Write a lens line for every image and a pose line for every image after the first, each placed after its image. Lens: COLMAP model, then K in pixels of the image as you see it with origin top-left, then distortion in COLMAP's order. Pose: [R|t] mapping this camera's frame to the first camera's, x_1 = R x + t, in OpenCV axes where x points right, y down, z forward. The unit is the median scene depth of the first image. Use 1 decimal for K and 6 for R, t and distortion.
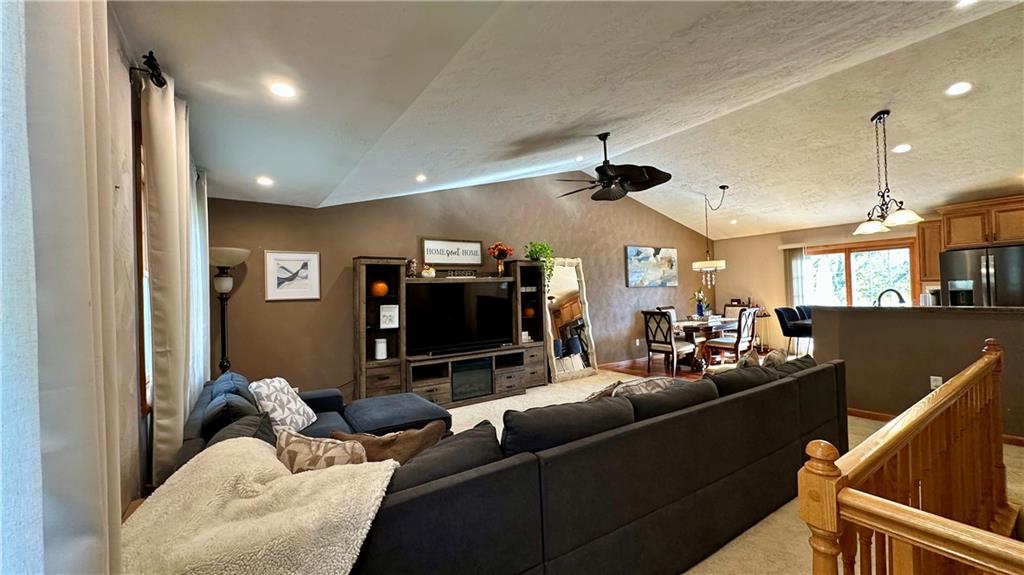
lens RADIAL K [[408.9, 0, 512.8], [0, 408.9, 287.6], [0, 0, 1]] dist [-0.003043, 0.000720]
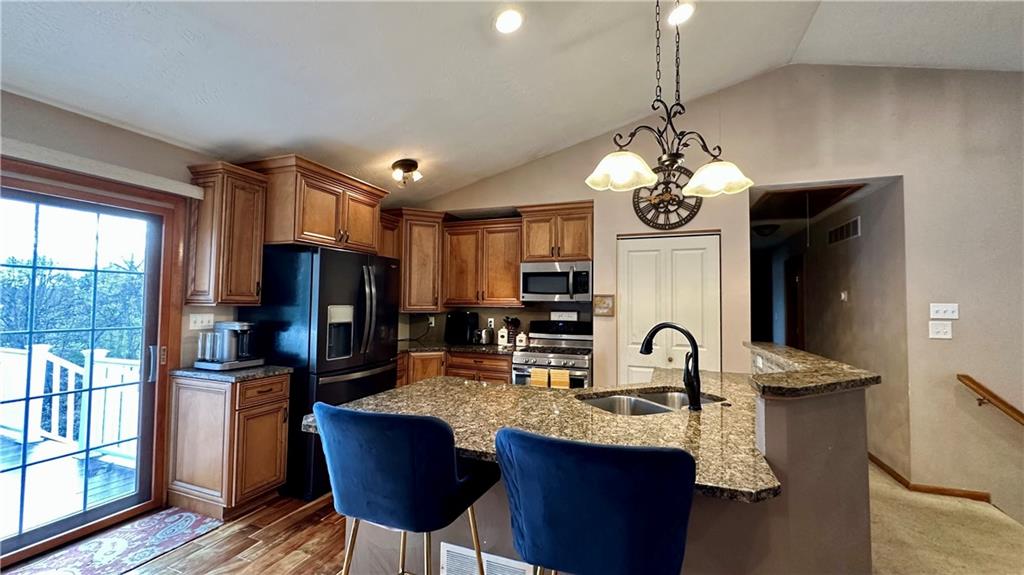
lens RADIAL K [[408.9, 0, 512.8], [0, 408.9, 287.6], [0, 0, 1]] dist [-0.003043, 0.000720]
pose [[-0.568152, 0.059834, 0.820746, 0.497965], [-0.002178, 0.997240, -0.074208, -0.000674], [-0.822921, -0.043949, -0.566454, 1.065870]]
